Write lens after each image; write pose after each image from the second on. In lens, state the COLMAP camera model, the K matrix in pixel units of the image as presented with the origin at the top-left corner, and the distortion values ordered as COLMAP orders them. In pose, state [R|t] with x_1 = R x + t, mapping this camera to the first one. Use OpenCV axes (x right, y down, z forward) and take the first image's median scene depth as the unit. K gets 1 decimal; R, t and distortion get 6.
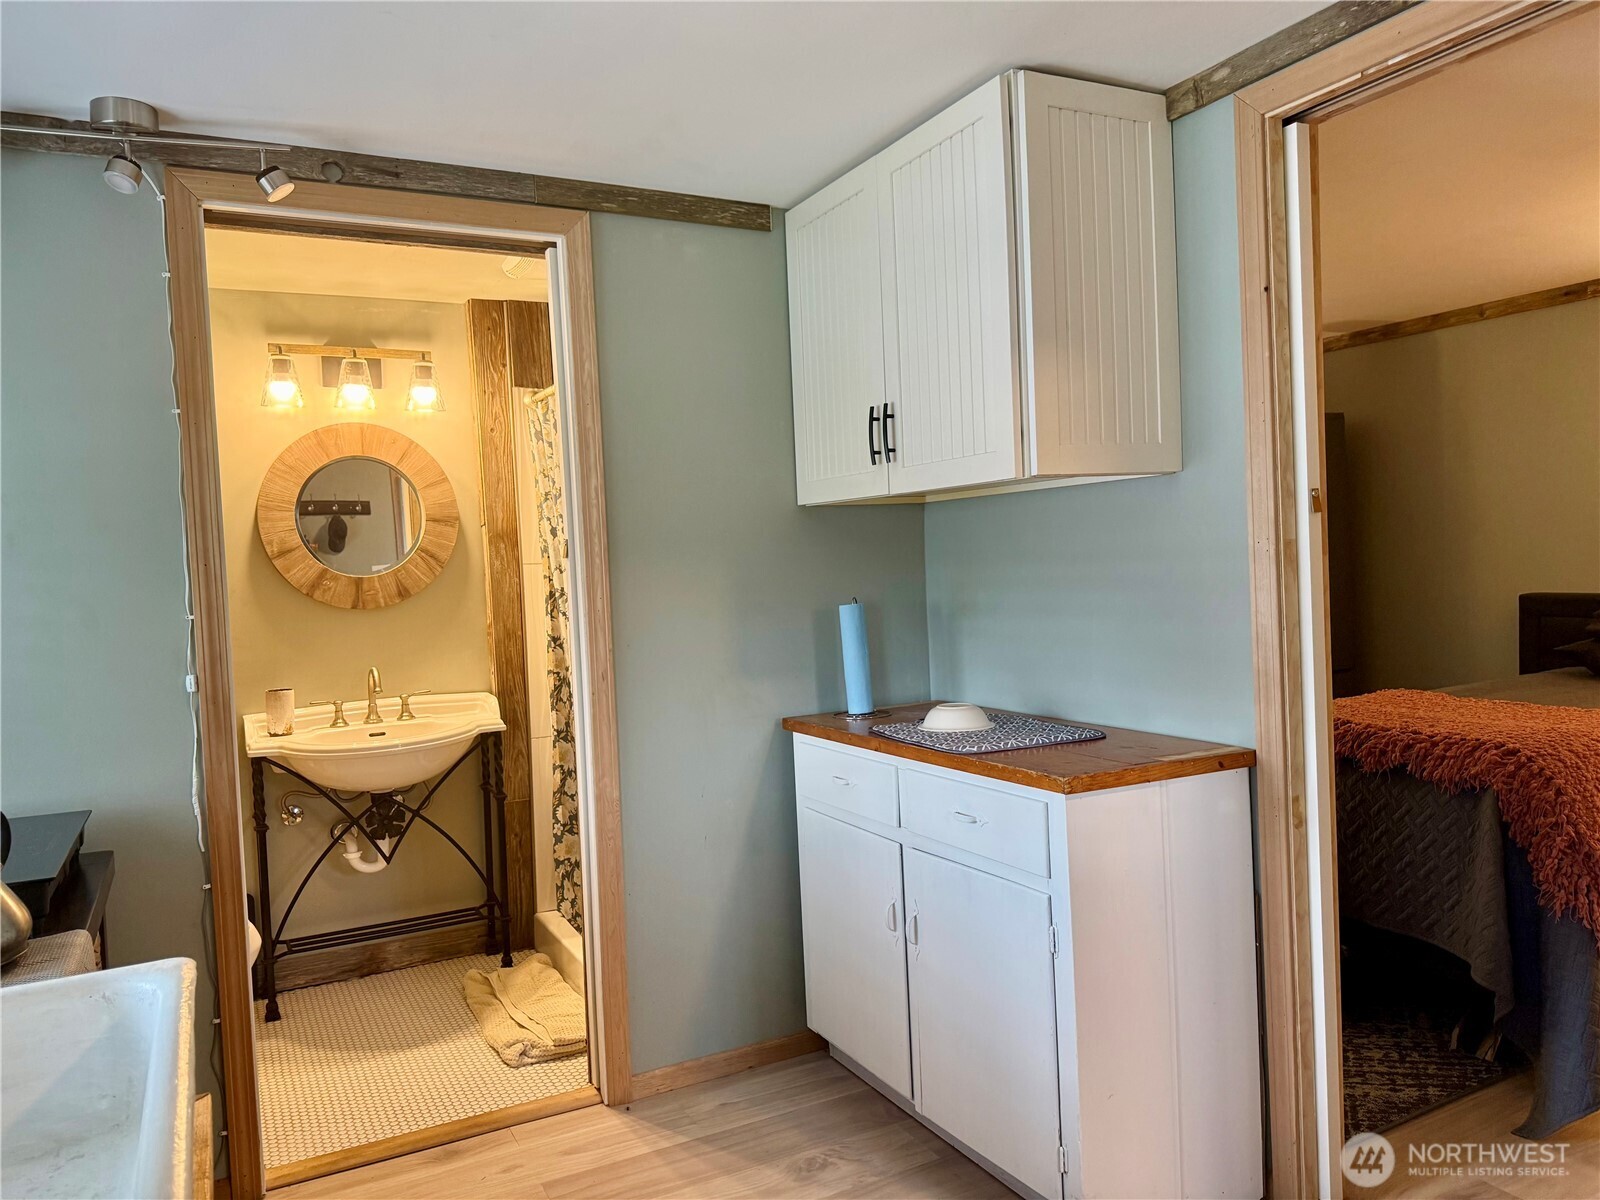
lens RADIAL K [[1135.7, 0, 802.8], [0, 1135.7, 603.5], [0, 0, 1]] dist [0.051416, -0.050892]
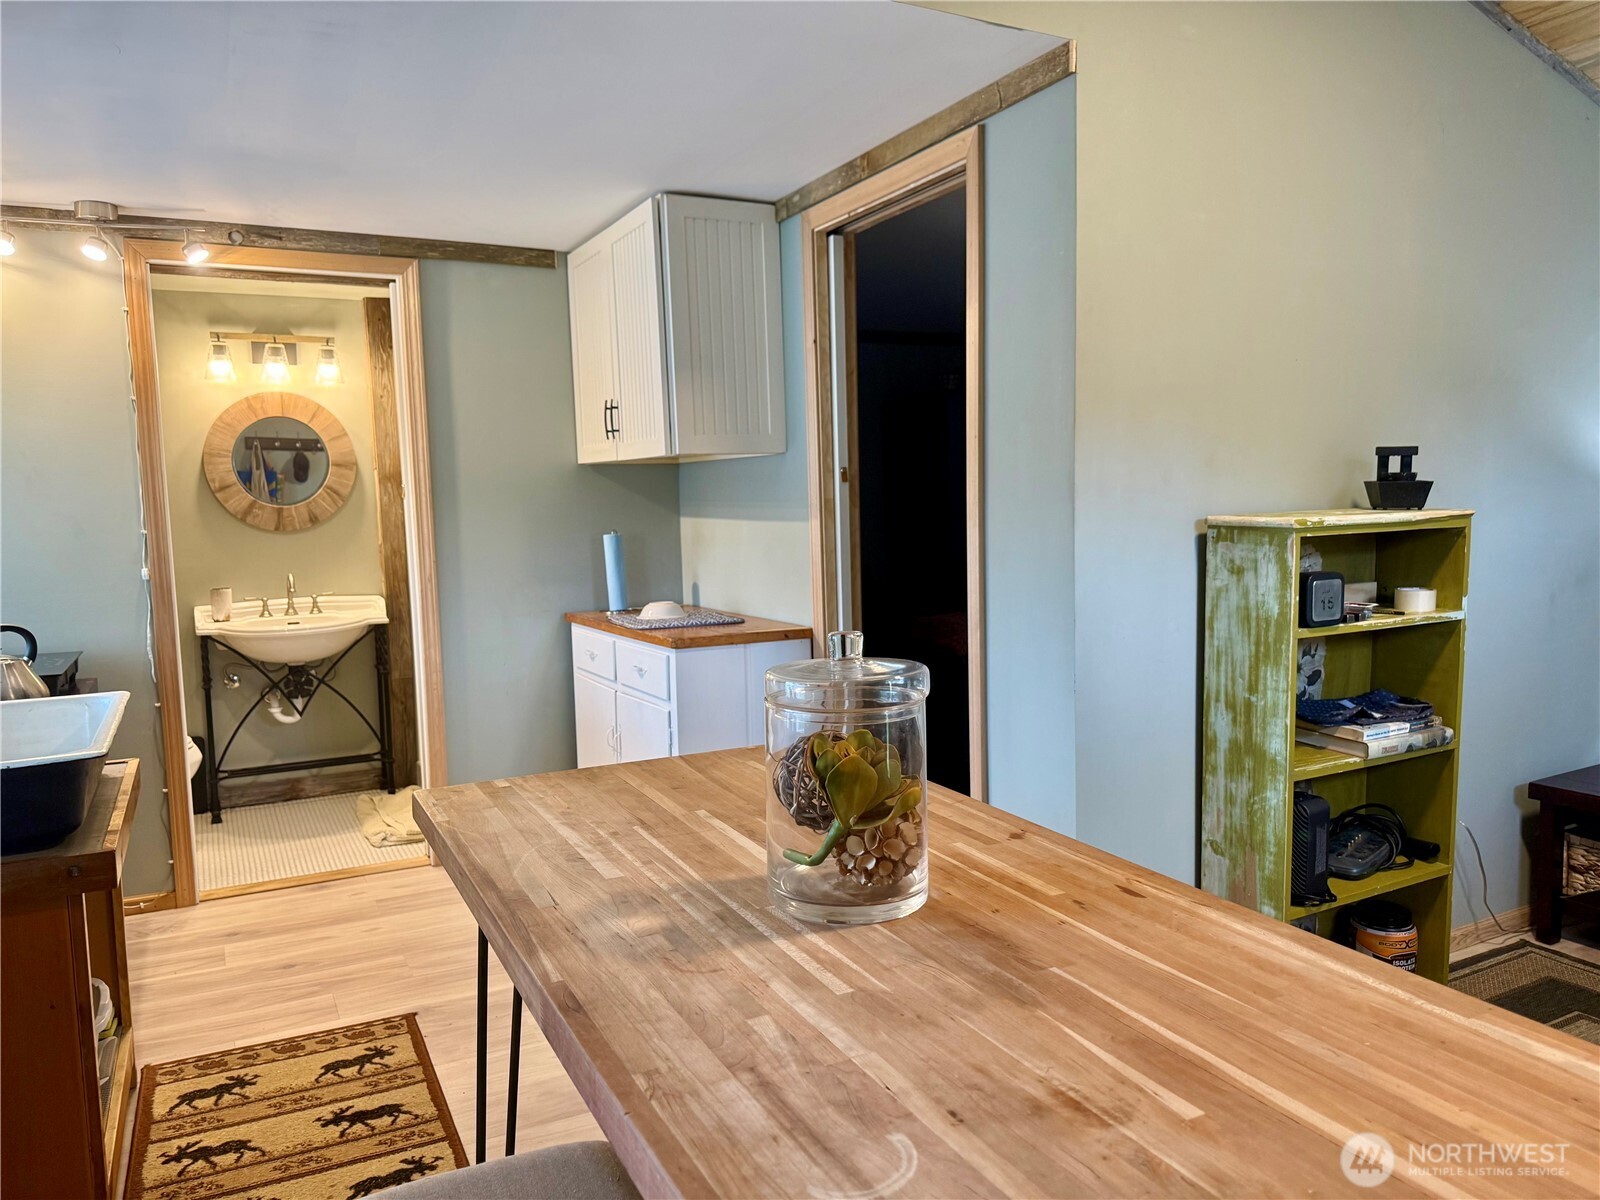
lens RADIAL K [[1135.7, 0, 786.1], [0, 1135.7, 605.1], [0, 0, 1]] dist [0.051416, -0.050892]
pose [[0.999733, 0.021221, -0.009110, 0.301867], [-0.020659, 0.998110, 0.057880, 0.002777], [0.010321, -0.057676, 0.998282, -0.471371]]
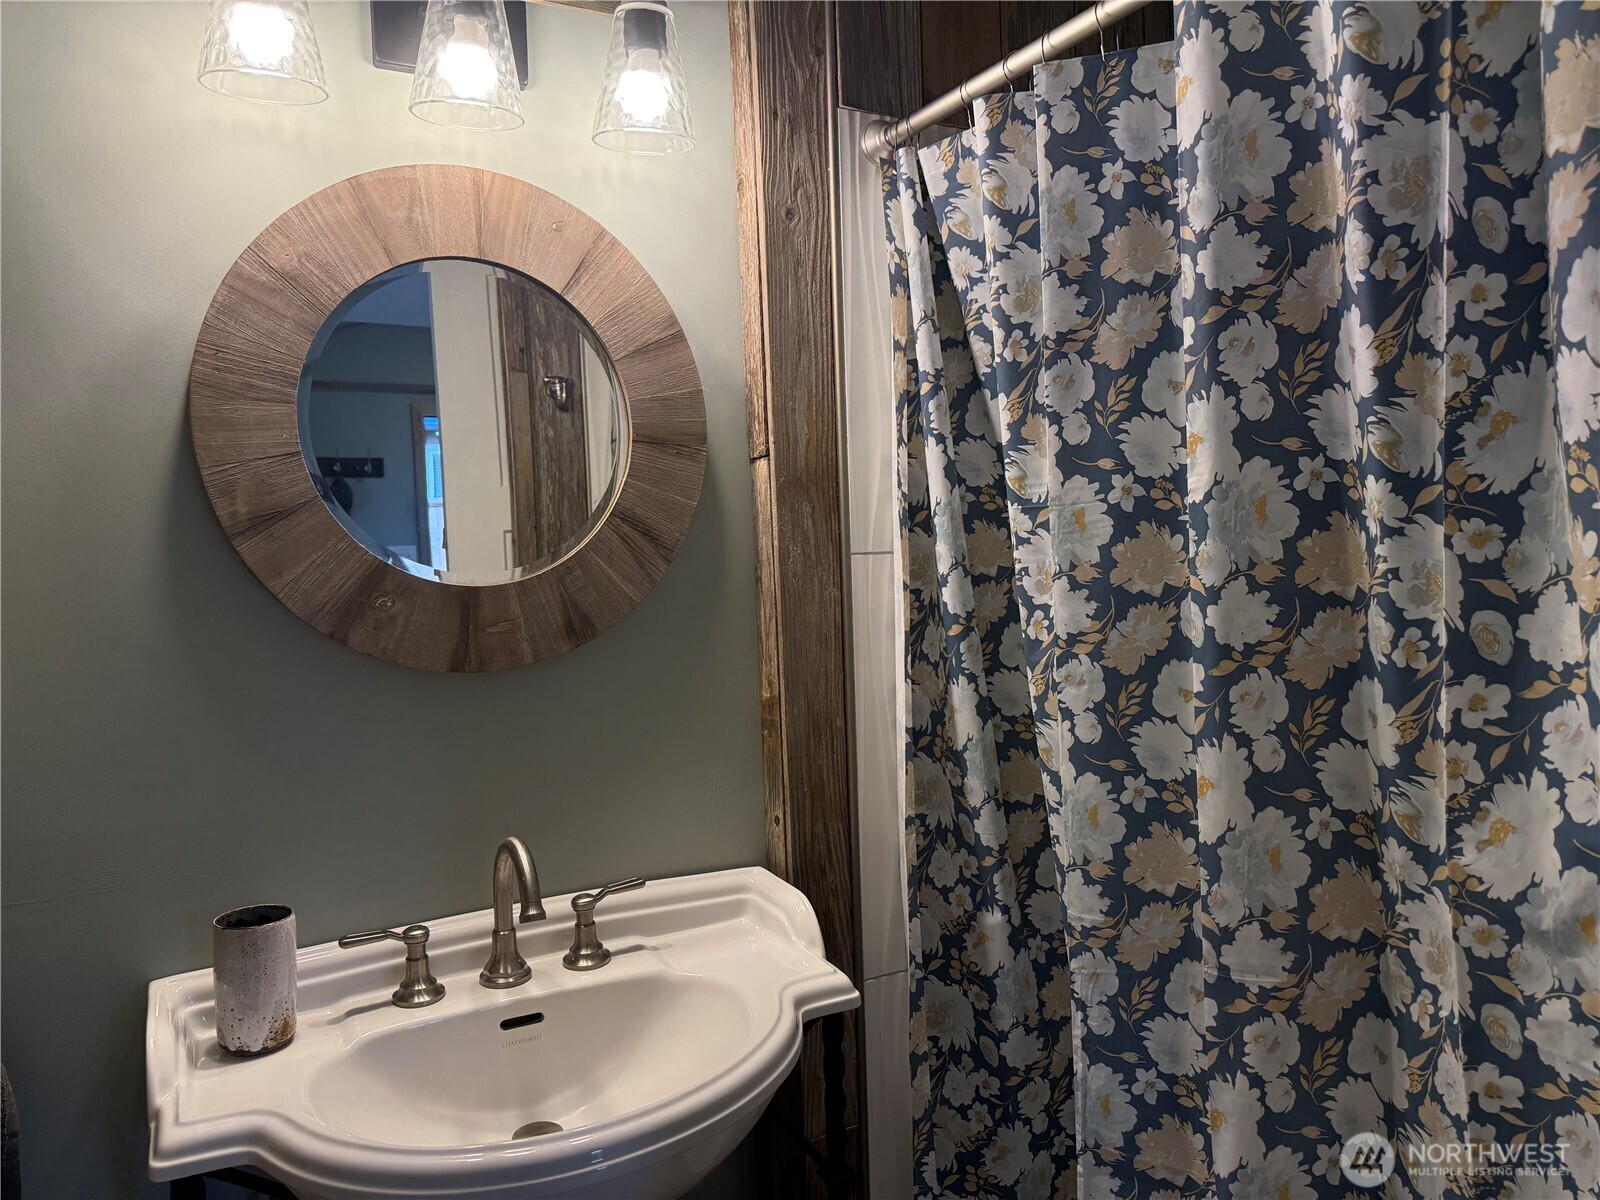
lens RADIAL K [[1135.7, 0, 794.8], [0, 1135.7, 603.0], [0, 0, 1]] dist [0.051416, -0.050892]
pose [[0.999957, 0.008372, 0.003966, -0.382095], [-0.008443, 0.999797, 0.018283, -0.034408], [-0.003812, -0.018315, 0.999825, 0.846738]]
